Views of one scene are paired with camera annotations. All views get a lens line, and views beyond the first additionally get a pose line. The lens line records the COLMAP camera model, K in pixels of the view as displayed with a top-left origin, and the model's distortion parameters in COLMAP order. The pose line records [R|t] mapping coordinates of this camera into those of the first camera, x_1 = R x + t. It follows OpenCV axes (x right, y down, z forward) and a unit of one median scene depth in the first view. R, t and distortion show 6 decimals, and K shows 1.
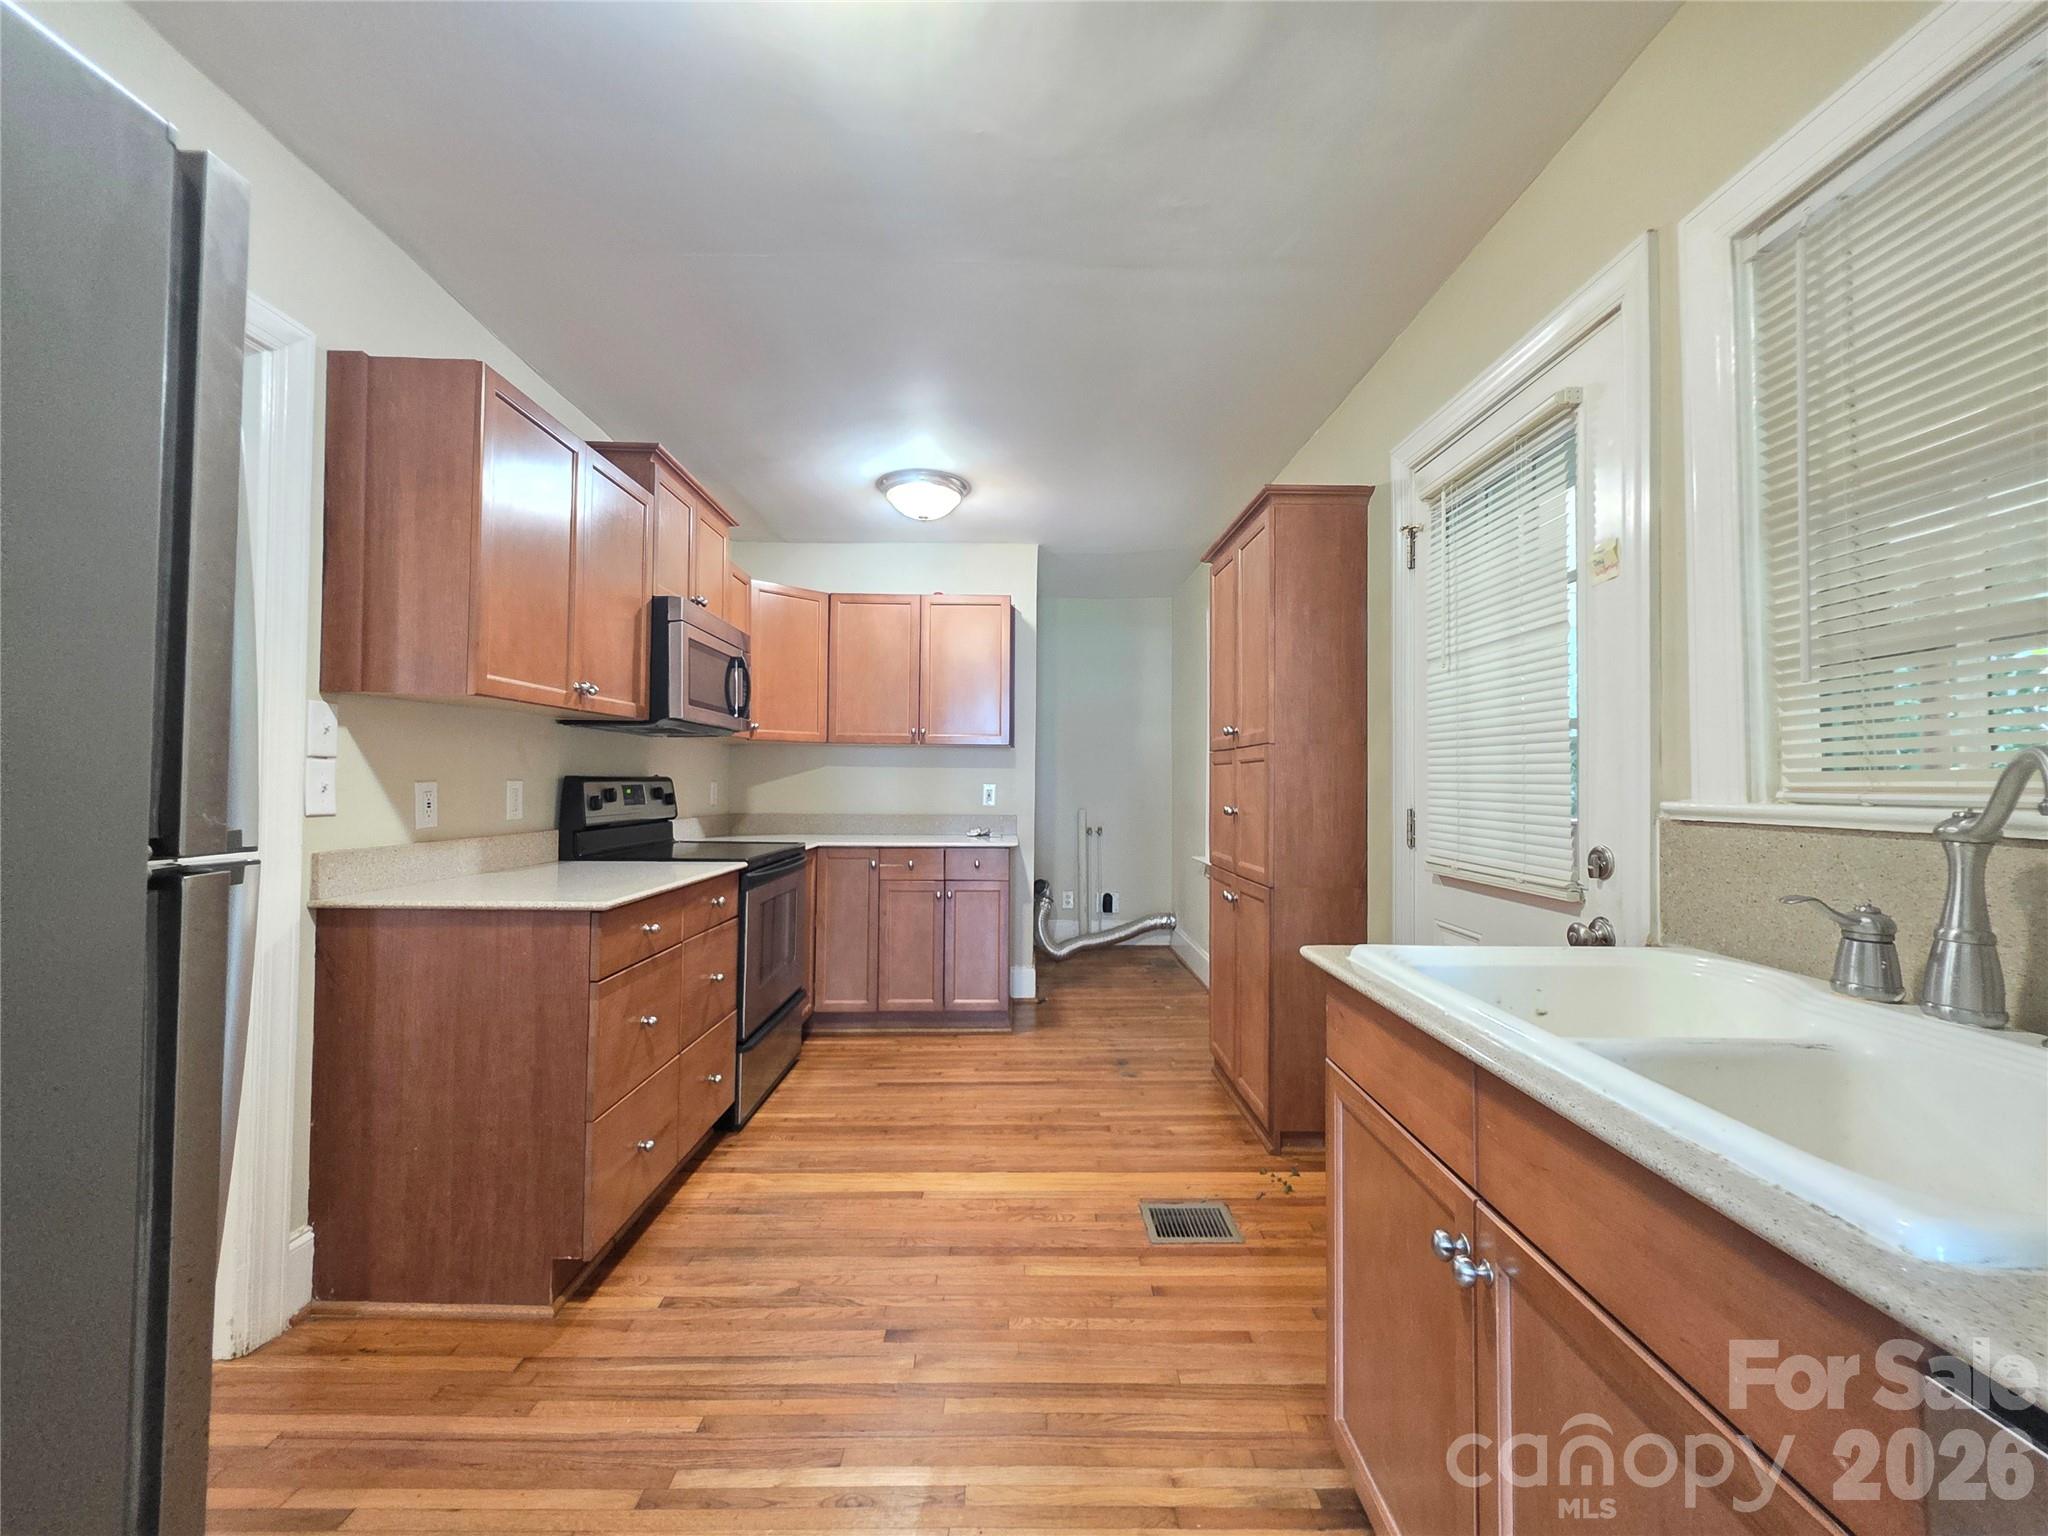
lens RADIAL K [[822.5, 0, 1020.5], [0, 822.5, 776.1], [0, 0, 1]] dist [-0.000978, 0.000106]
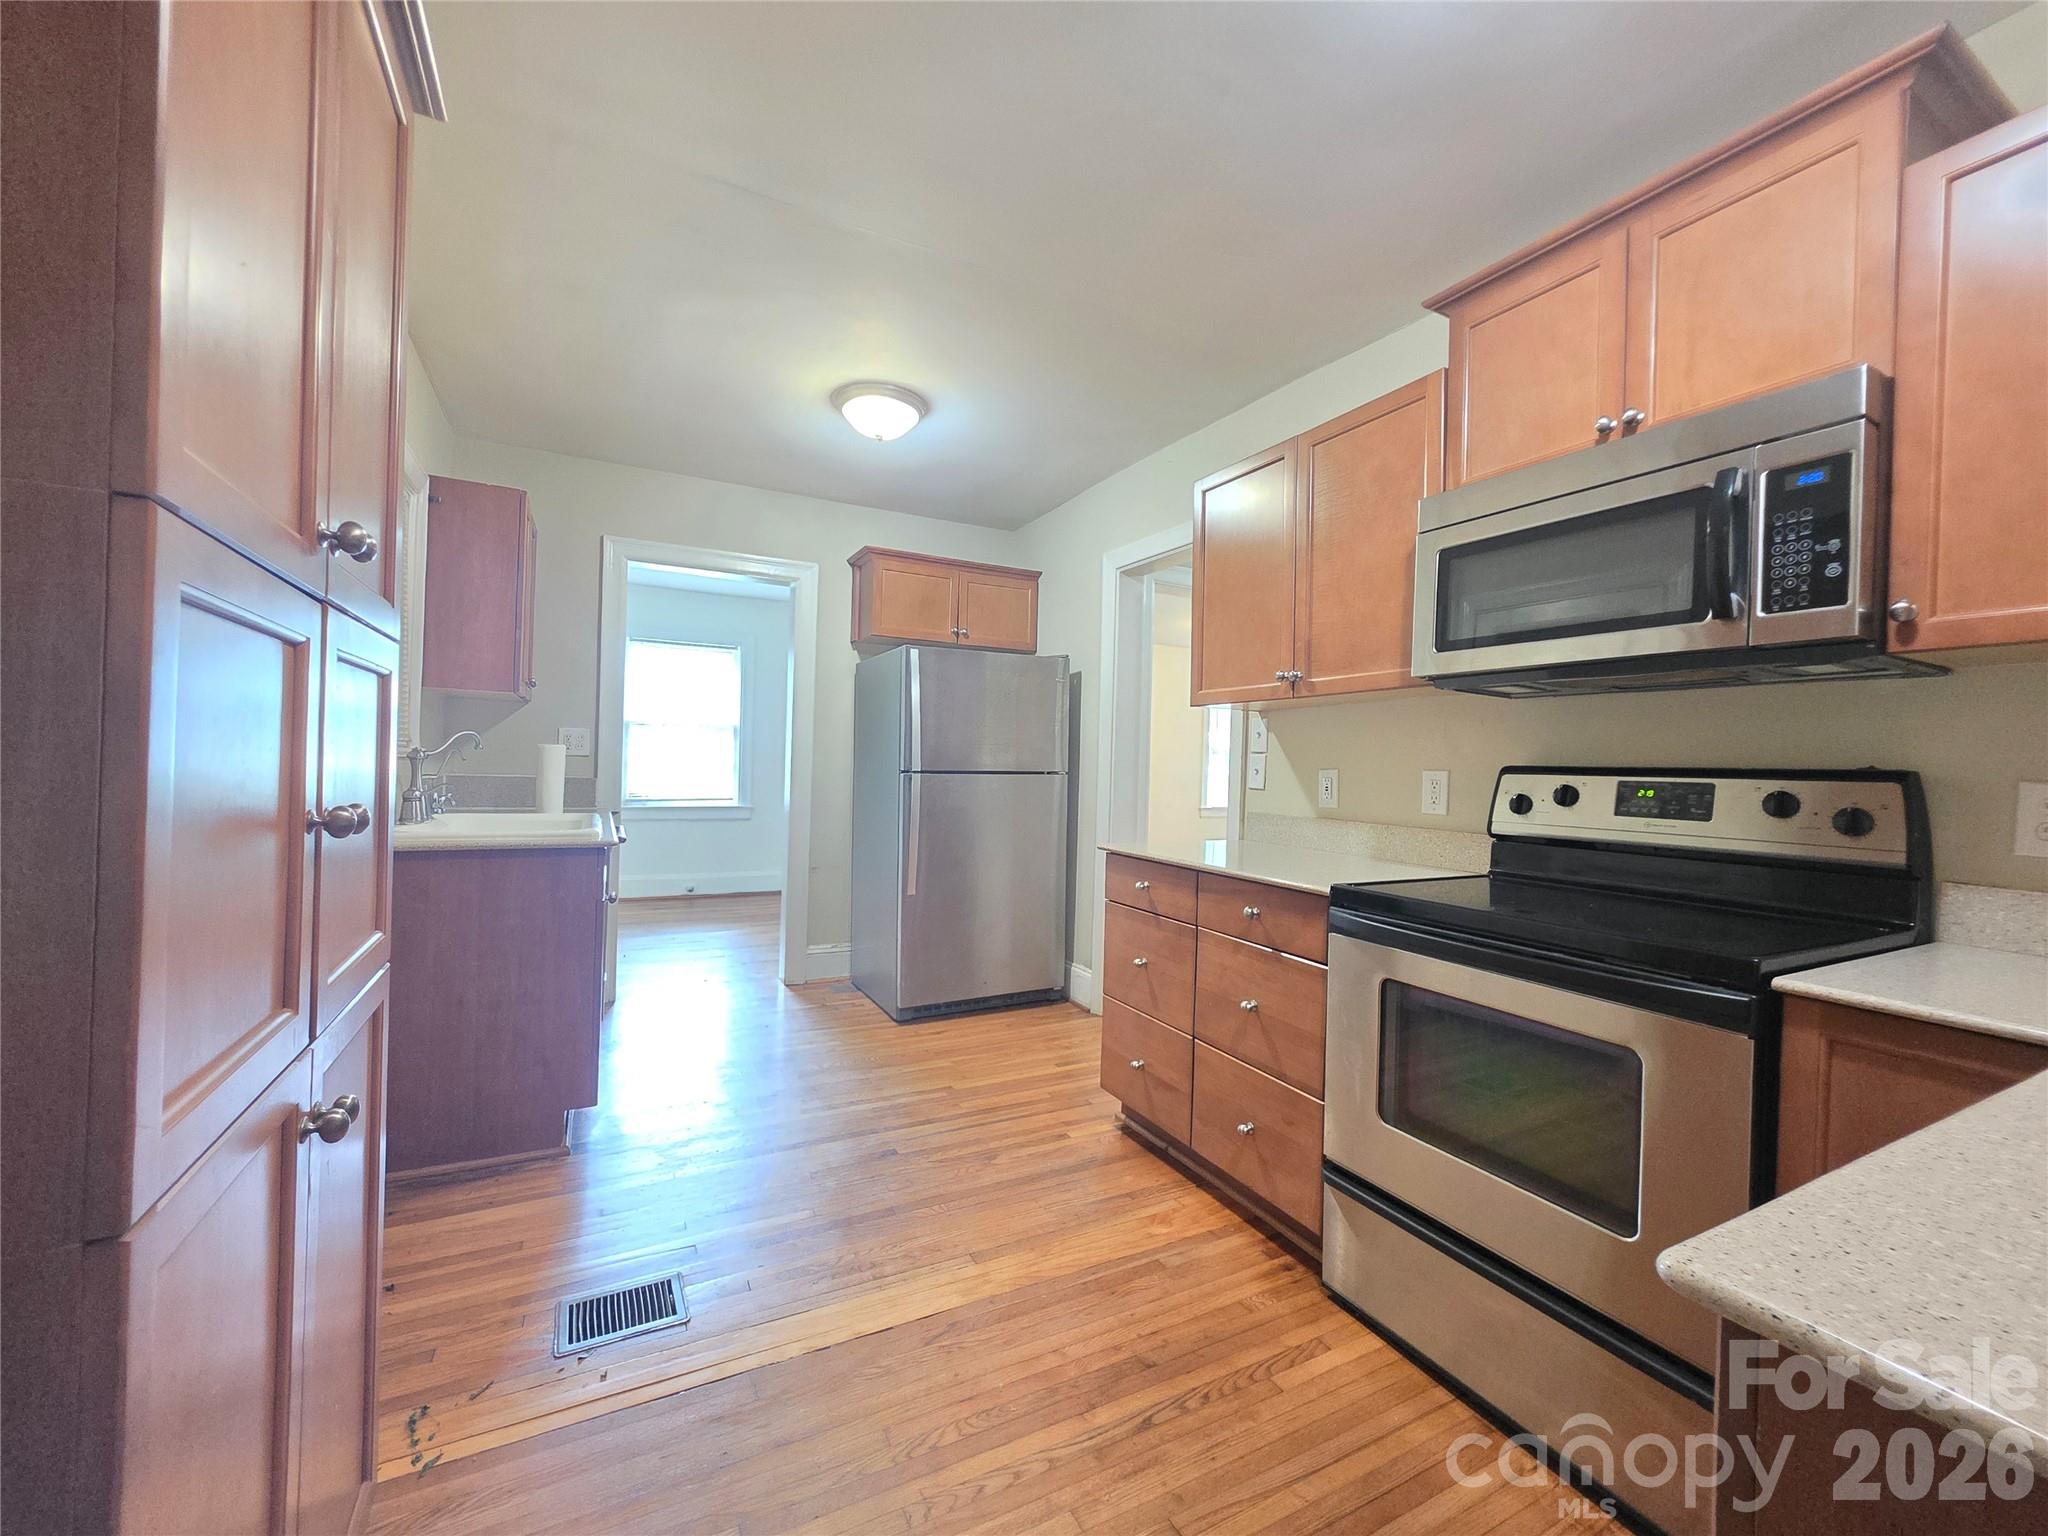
lens RADIAL K [[822.5, 0, 1023.2], [0, 822.5, 764.5], [0, 0, 1]] dist [-0.000978, 0.000106]
pose [[-0.890054, -0.052674, -0.452802, 0.225850], [-0.051087, 0.998570, -0.015743, 0.039023], [0.452984, 0.009120, -0.891472, 1.746326]]
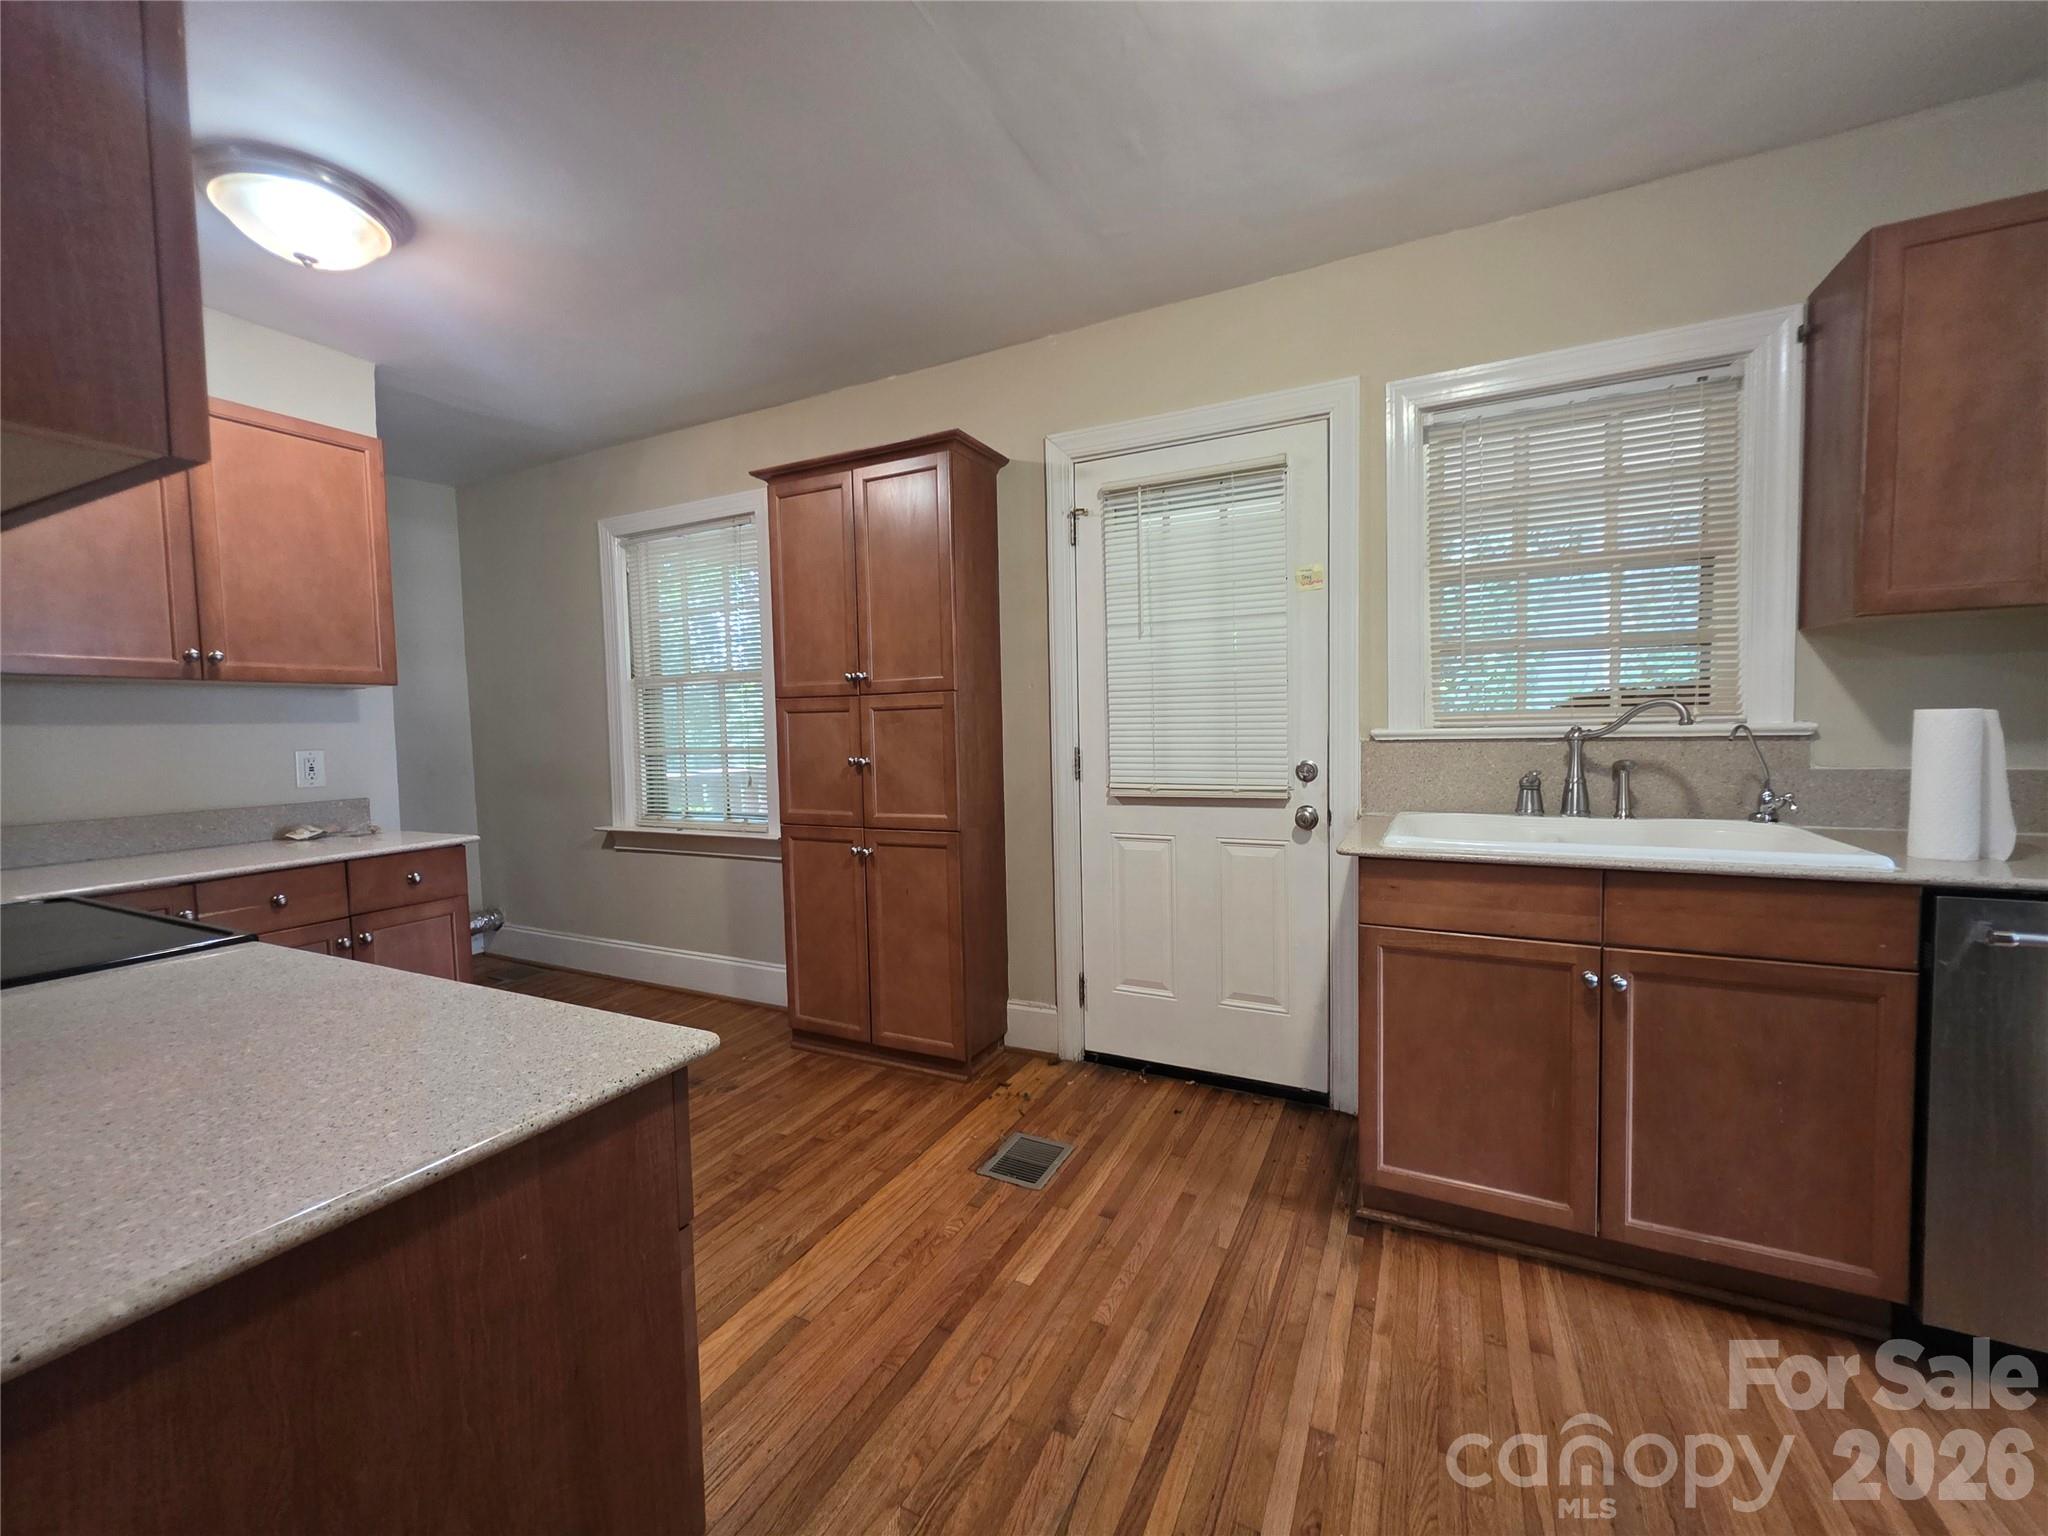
lens RADIAL K [[822.5, 0, 1021.1], [0, 822.5, 776.2], [0, 0, 1]] dist [-0.000978, 0.000106]
pose [[0.456564, -0.075460, 0.886485, -0.633622], [0.020765, 0.997029, 0.074175, -0.008937], [-0.889448, -0.015457, 0.456774, 0.517238]]
